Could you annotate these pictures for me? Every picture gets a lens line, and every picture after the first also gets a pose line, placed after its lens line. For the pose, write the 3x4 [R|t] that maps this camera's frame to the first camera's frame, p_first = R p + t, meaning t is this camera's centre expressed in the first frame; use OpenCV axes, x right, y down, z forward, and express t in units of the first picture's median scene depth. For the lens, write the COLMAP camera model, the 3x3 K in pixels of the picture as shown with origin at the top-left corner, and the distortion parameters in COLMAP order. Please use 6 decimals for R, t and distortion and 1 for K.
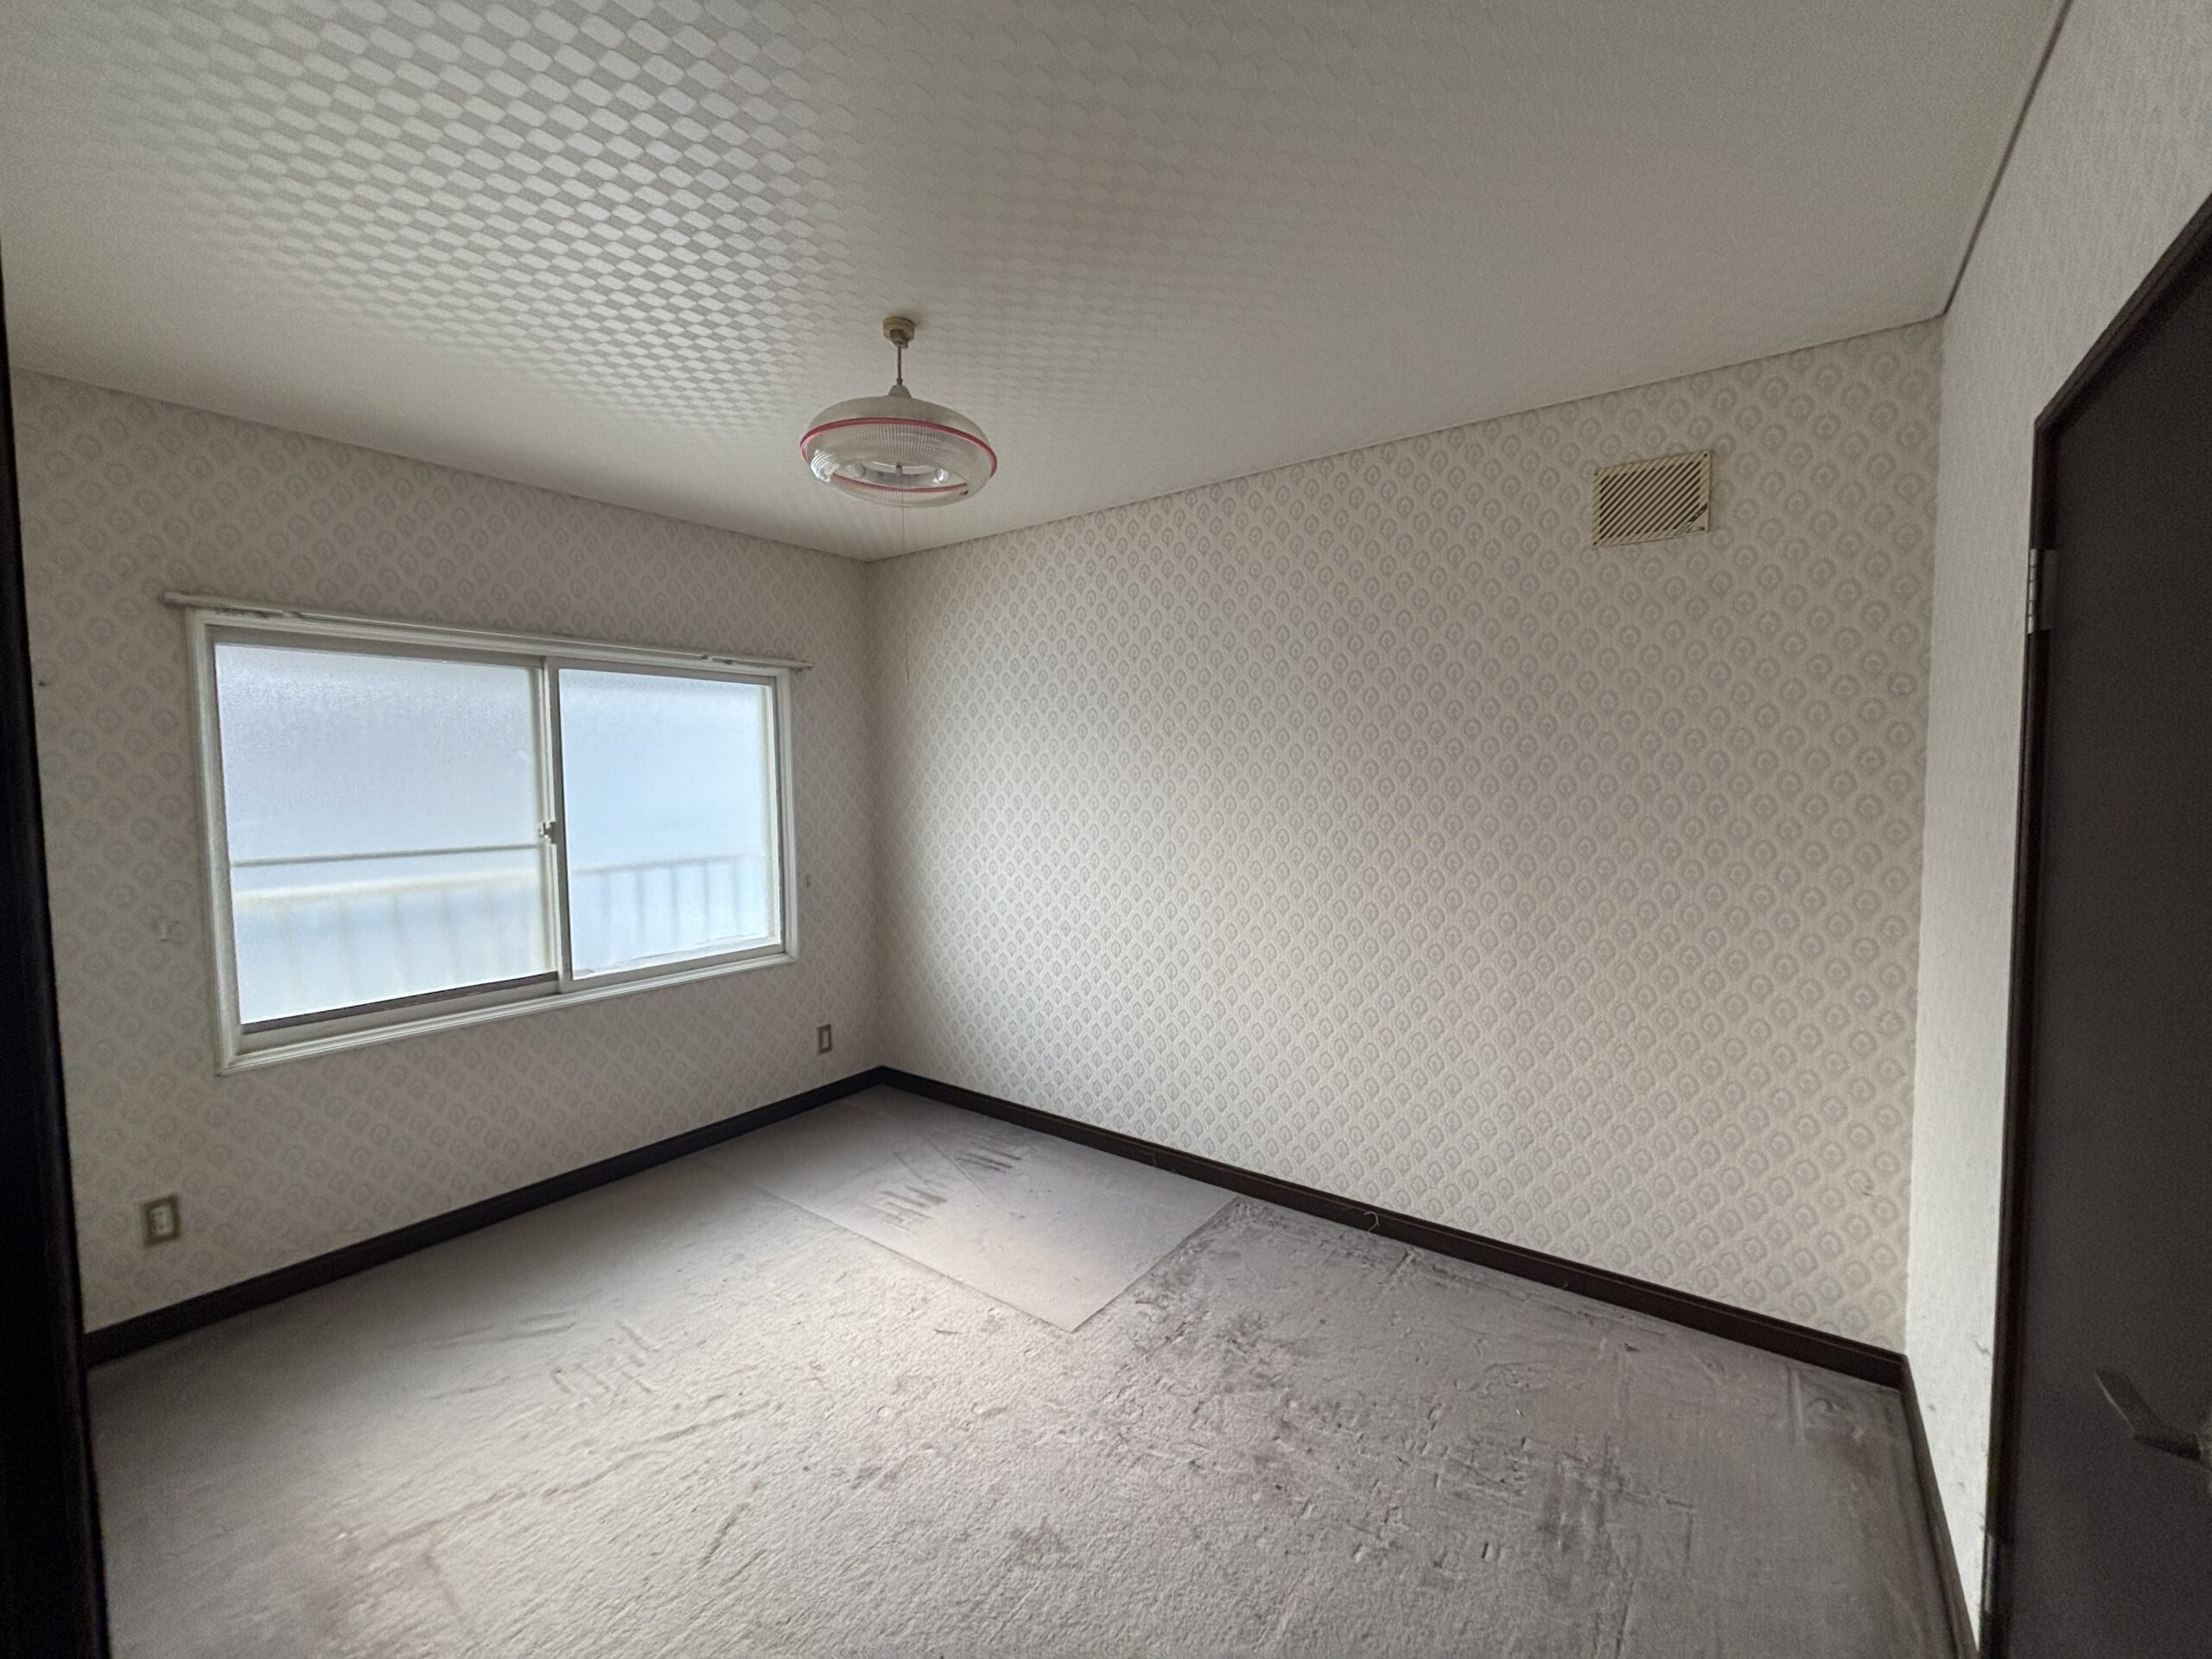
lens RADIAL K [[889.3, 0, 1106.0], [0, 889.3, 829.5], [0, 0, 1]] dist [0.000056, 0.000034]
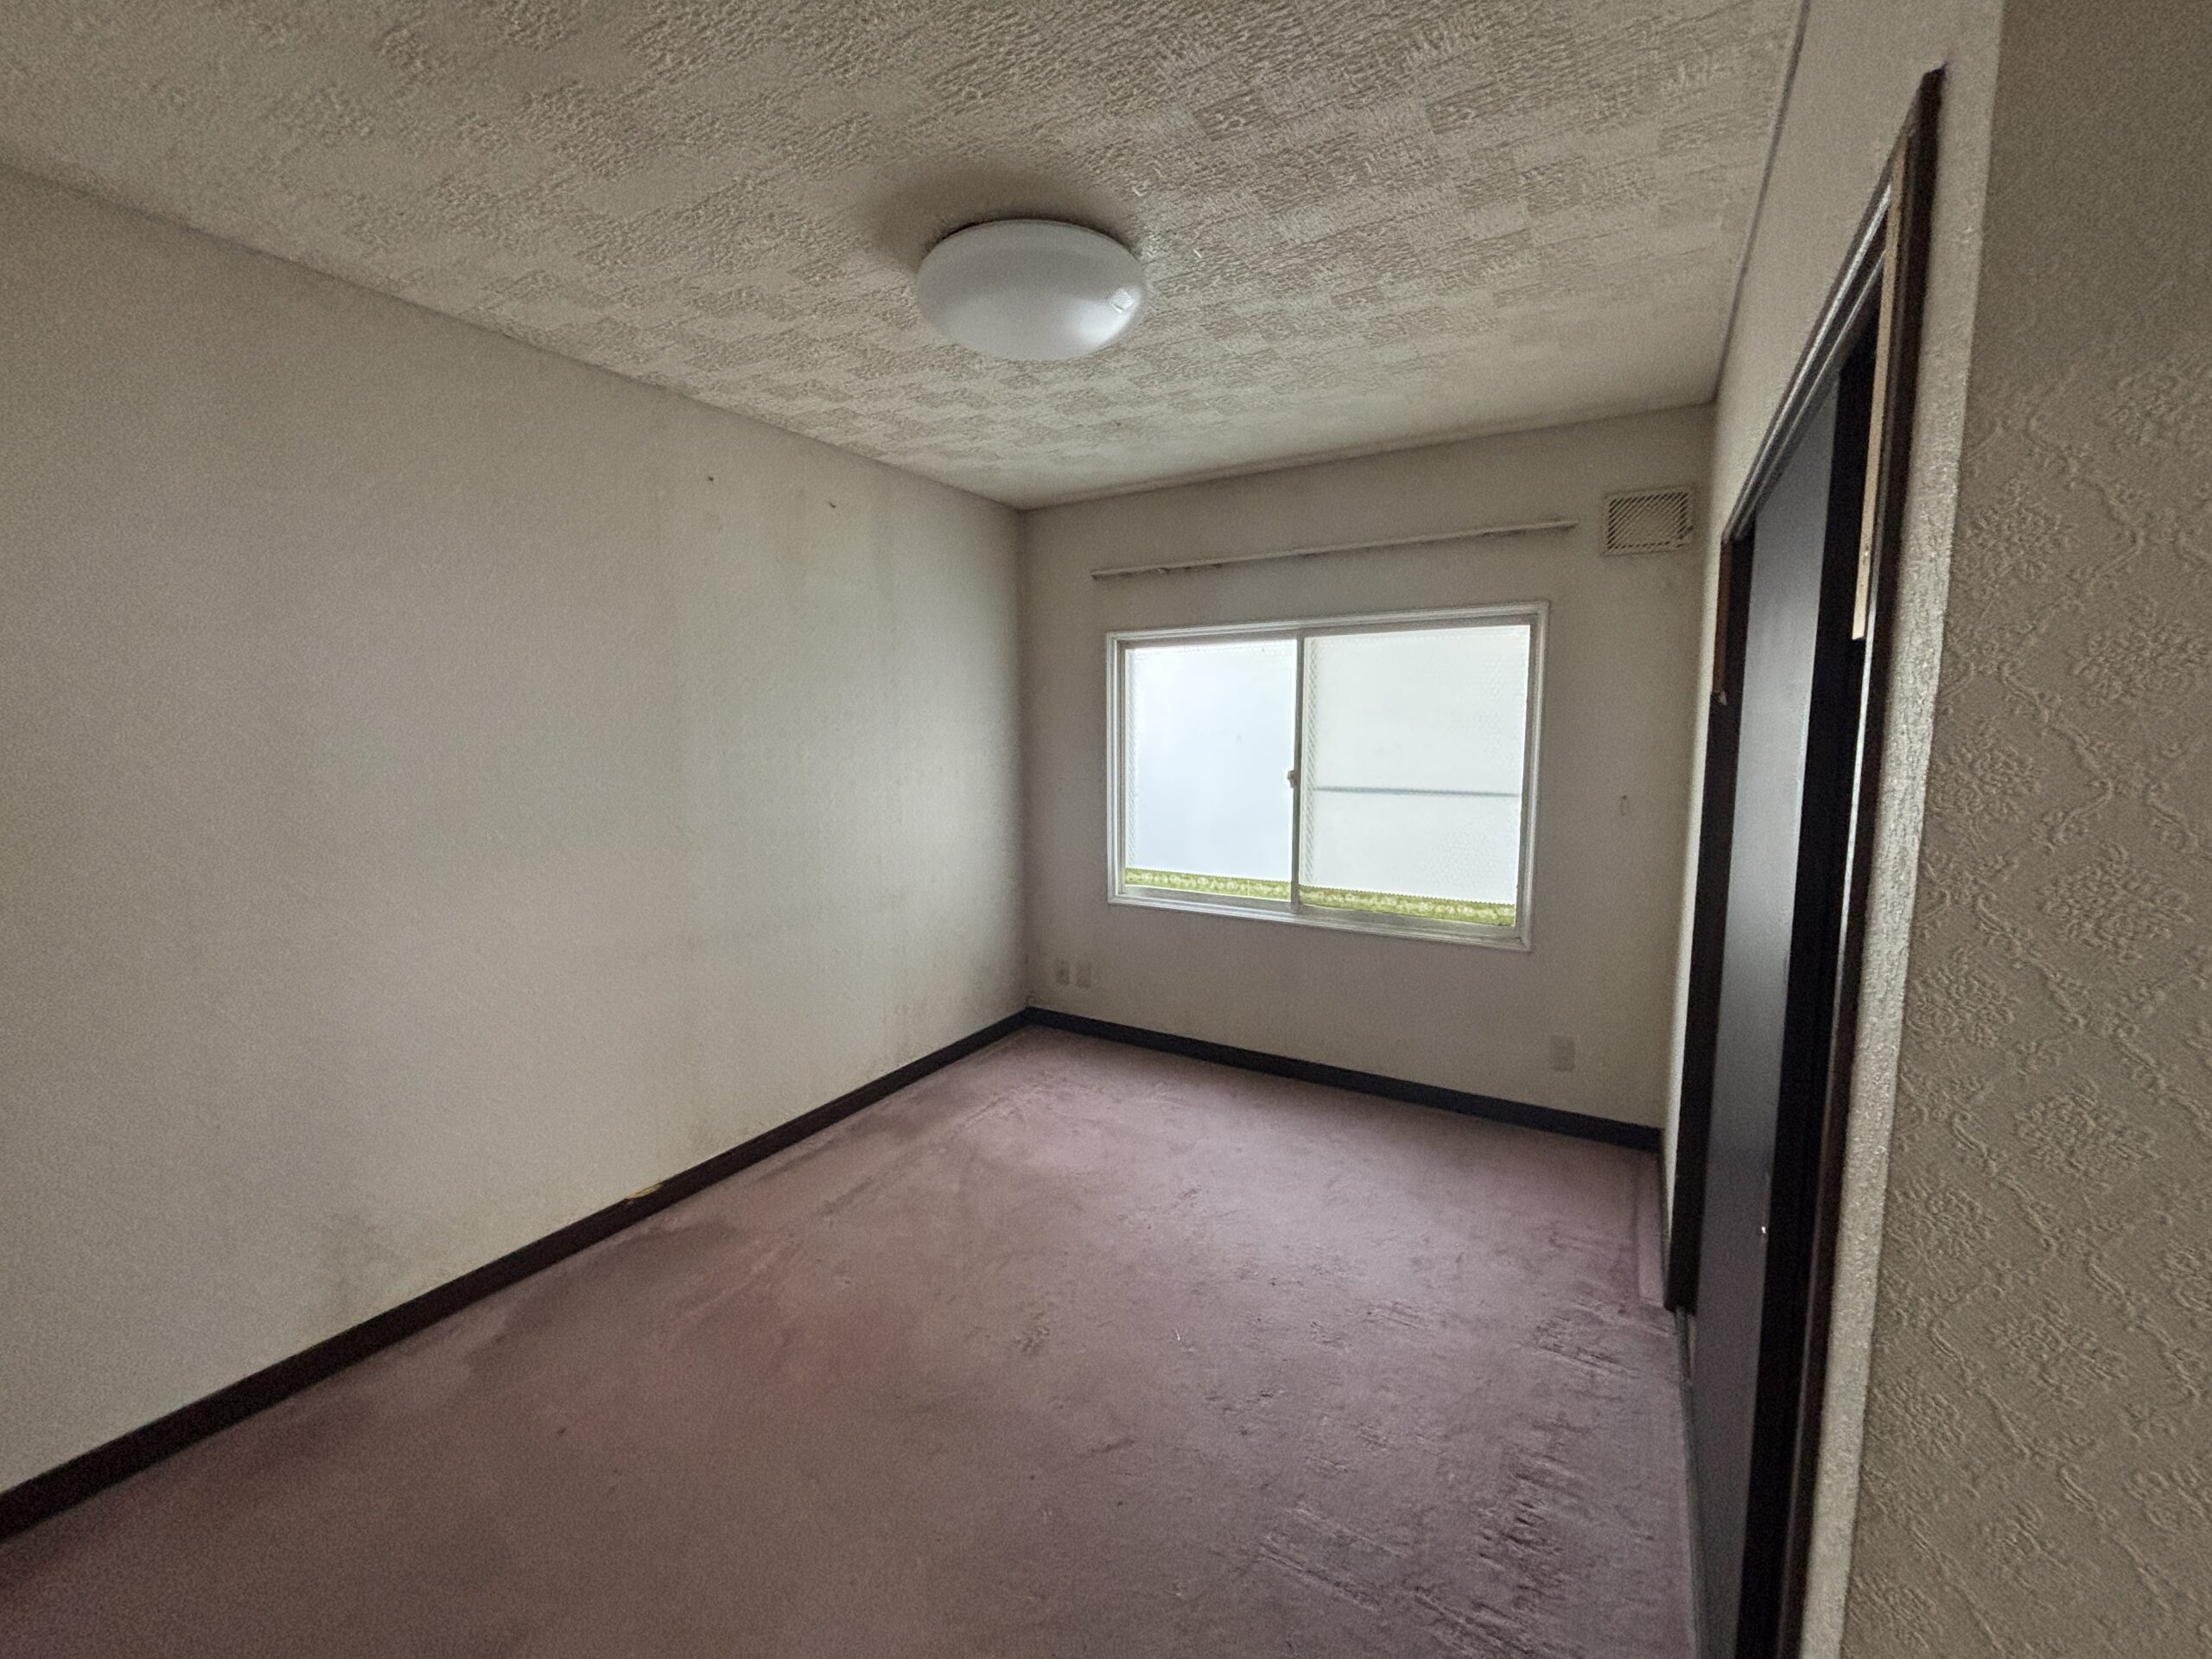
lens RADIAL K [[889.3, 0, 1106.0], [0, 889.3, 829.5], [0, 0, 1]] dist [0.000056, 0.000034]
pose [[0.090898, 0.130959, -0.987212, 0.534657], [-0.052062, 0.990585, 0.126612, -0.065666], [0.994498, 0.039888, 0.096860, 0.623596]]
